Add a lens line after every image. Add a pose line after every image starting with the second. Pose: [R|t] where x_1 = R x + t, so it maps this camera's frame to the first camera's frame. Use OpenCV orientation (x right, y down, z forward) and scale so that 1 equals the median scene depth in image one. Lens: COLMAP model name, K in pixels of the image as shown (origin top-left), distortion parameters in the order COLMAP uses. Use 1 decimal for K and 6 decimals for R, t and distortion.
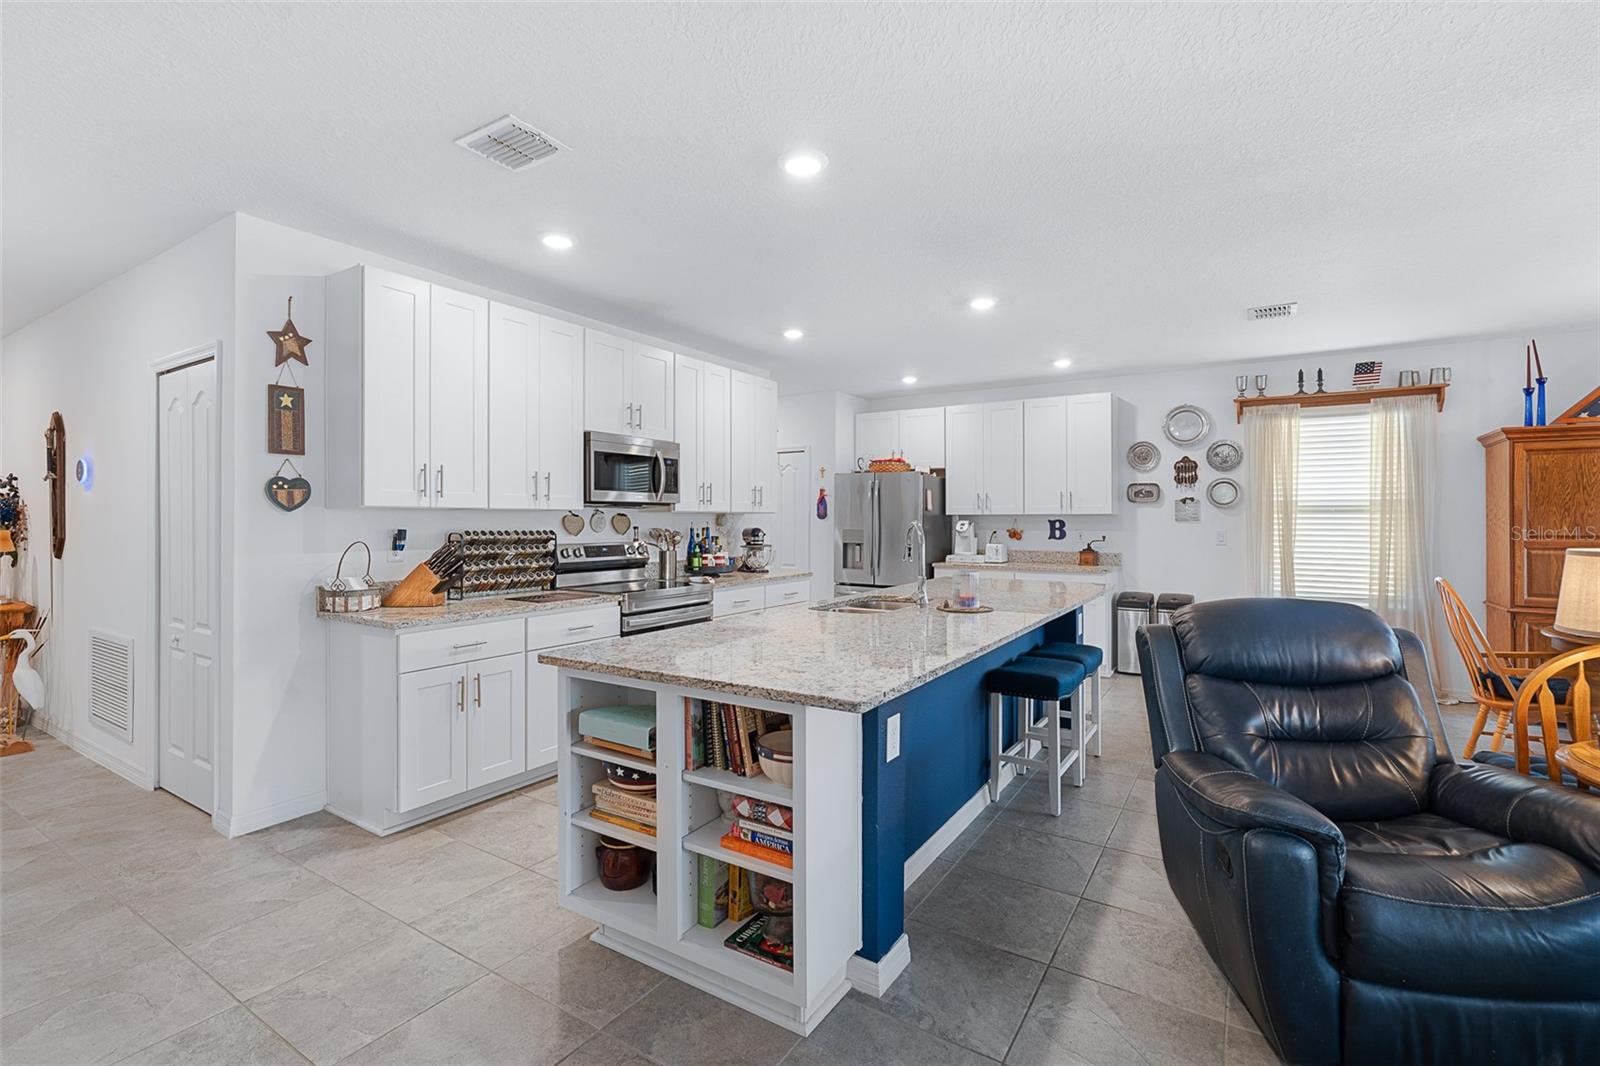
lens RADIAL K [[720.7, 0, 803.9], [0, 720.7, 515.2], [0, 0, 1]] dist [-0.005452, 0.001655]
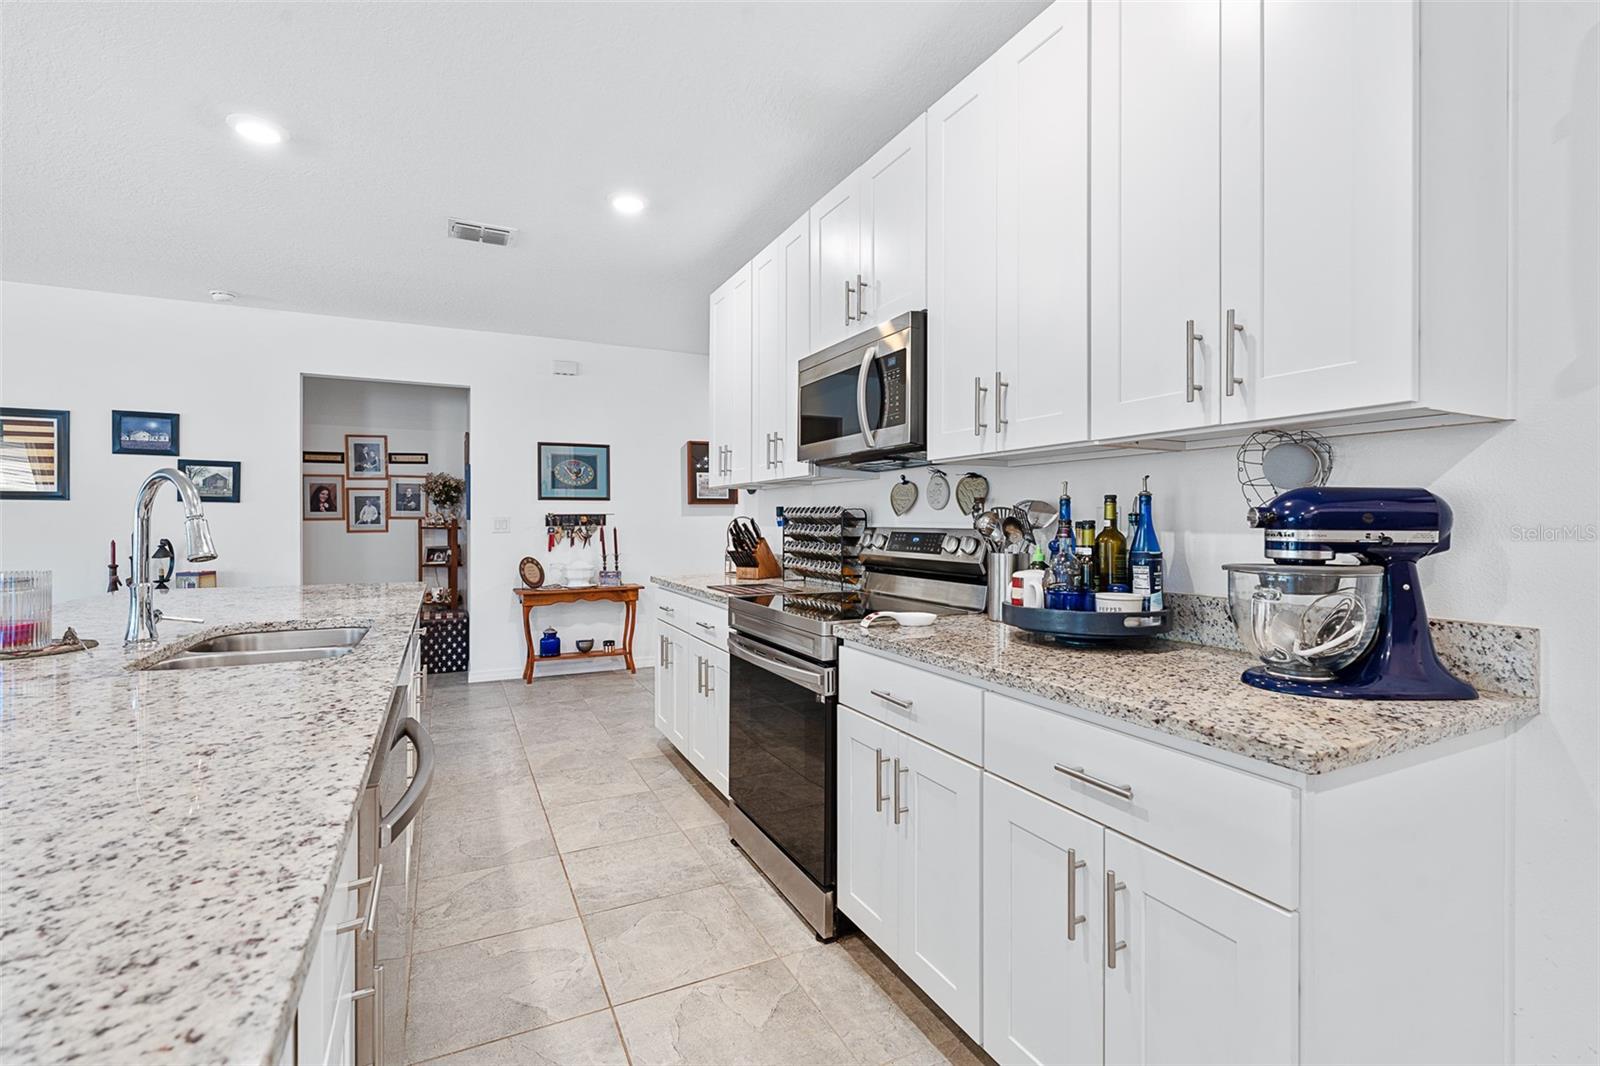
lens RADIAL K [[720.7, 0, 793.1], [0, 720.7, 522.9], [0, 0, 1]] dist [-0.005452, 0.001655]
pose [[-0.529646, 0.001699, -0.848217, 0.289402], [0.004223, 0.999991, -0.000634, 0.038619], [0.848209, -0.003918, -0.529648, 1.372449]]
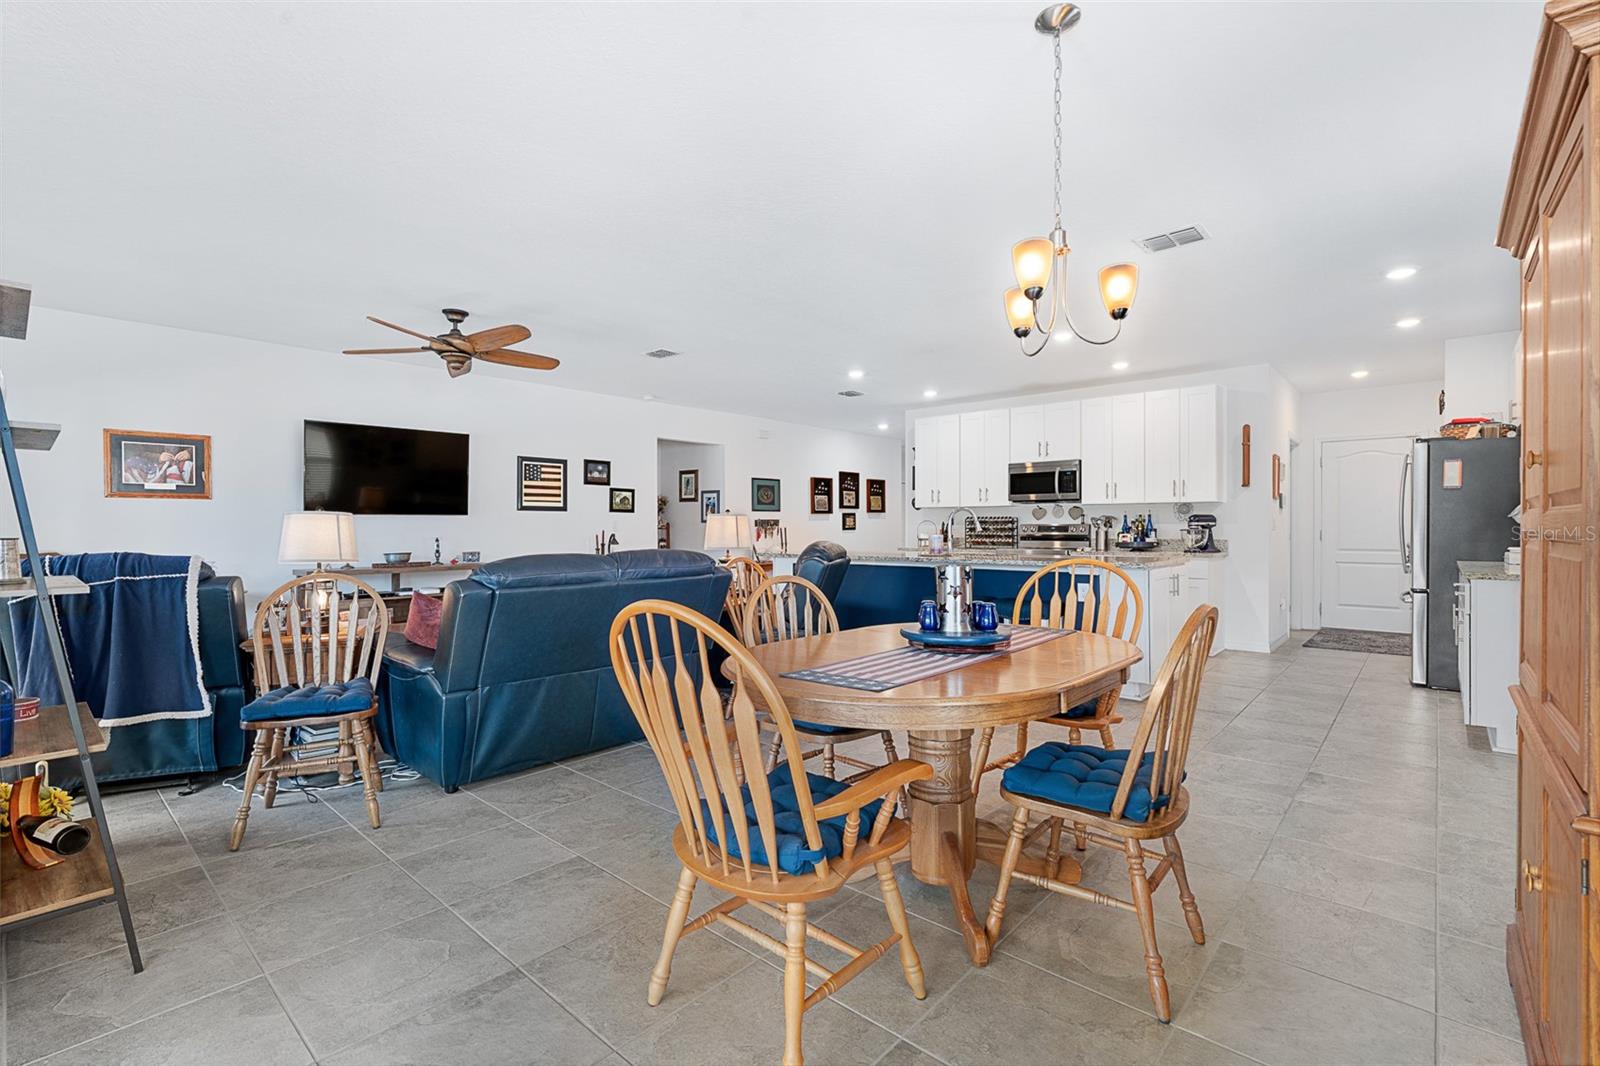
lens RADIAL K [[720.7, 0, 797.2], [0, 720.7, 531.2], [0, 0, 1]] dist [-0.005452, 0.001655]
pose [[-0.168273, 0.008013, -0.985708, 1.678129], [0.008494, 0.999942, 0.006679, 0.042974], [0.985704, -0.007248, -0.168331, 0.781182]]
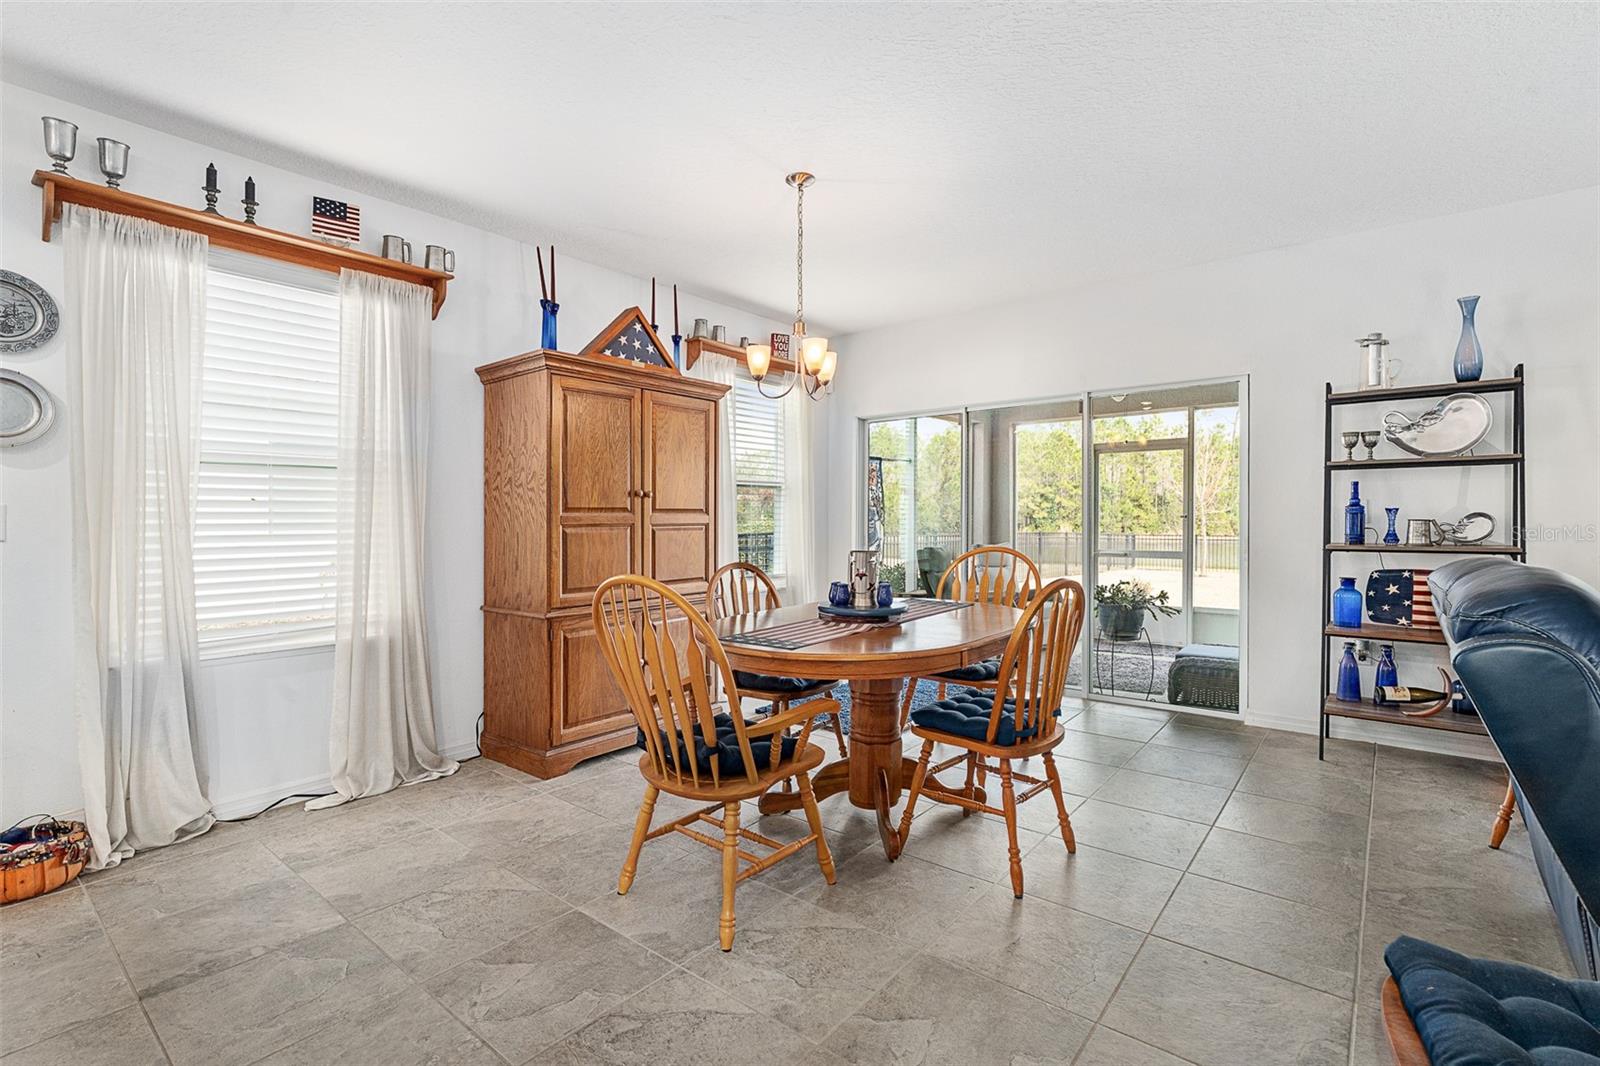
lens RADIAL K [[720.7, 0, 797.0], [0, 720.7, 513.8], [0, 0, 1]] dist [-0.005452, 0.001655]
pose [[0.128603, 0.004339, 0.991687, 0.381826], [0.000458, 0.999990, -0.004435, 0.043287], [-0.991696, 0.001025, 0.128600, 0.780466]]
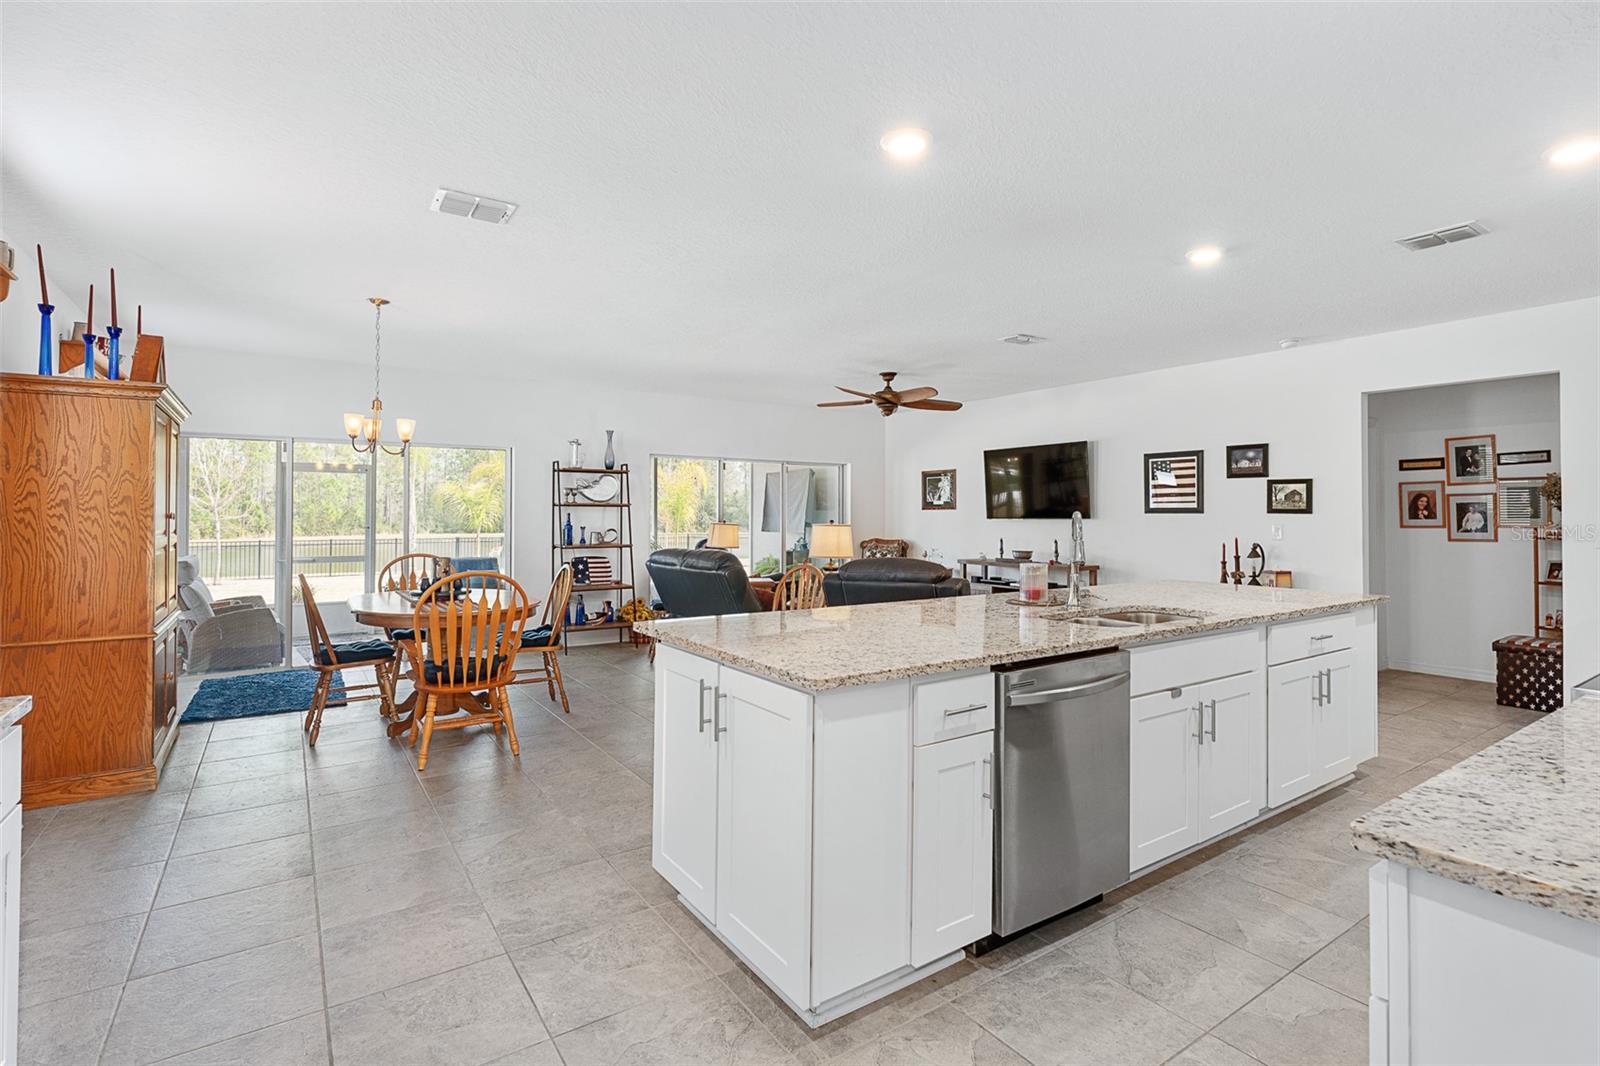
lens RADIAL K [[764.0, 0, 817.5], [0, 764.0, 507.5], [0, 0, 1]] dist [-0.004327, 0.001148]
pose [[-0.921644, 0.003617, 0.388020, 0.076786], [-0.002791, 0.999869, -0.015950, 0.014799], [-0.388027, -0.015783, -0.921513, 1.675270]]
